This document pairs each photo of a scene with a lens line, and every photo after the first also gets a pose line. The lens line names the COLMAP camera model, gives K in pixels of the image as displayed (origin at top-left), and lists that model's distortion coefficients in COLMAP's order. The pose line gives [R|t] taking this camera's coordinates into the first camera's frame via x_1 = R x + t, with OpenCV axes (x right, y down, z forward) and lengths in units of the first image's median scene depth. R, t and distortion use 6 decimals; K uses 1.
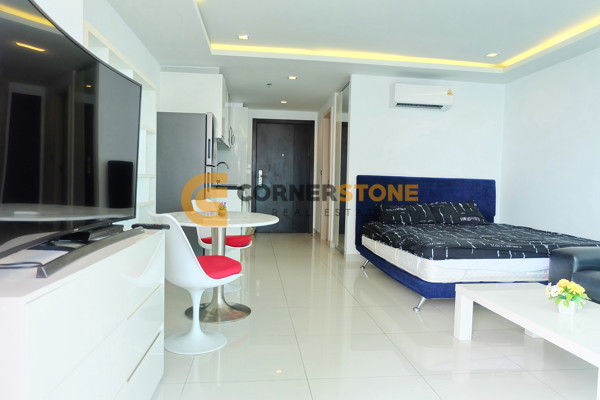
lens RADIAL K [[419.9, 0, 294.2], [0, 419.9, 194.8], [0, 0, 1]] dist [-0.029995, 0.032684]
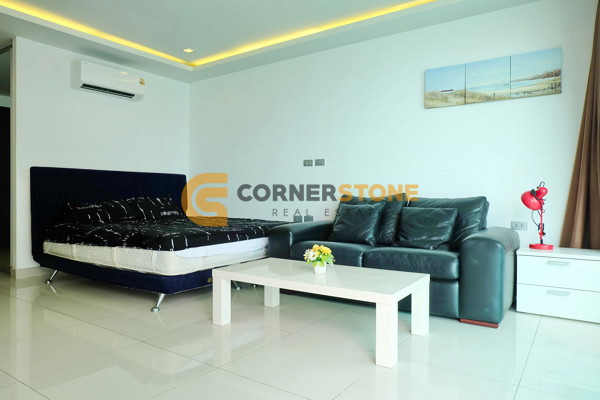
lens RADIAL K [[419.9, 0, 300.7], [0, 419.9, 199.3], [0, 0, 1]] dist [-0.029995, 0.032684]
pose [[0.664610, -0.029132, 0.746622, -0.116816], [0.036602, 0.999309, 0.006410, 0.032453], [-0.746294, 0.023068, 0.665217, 0.122176]]
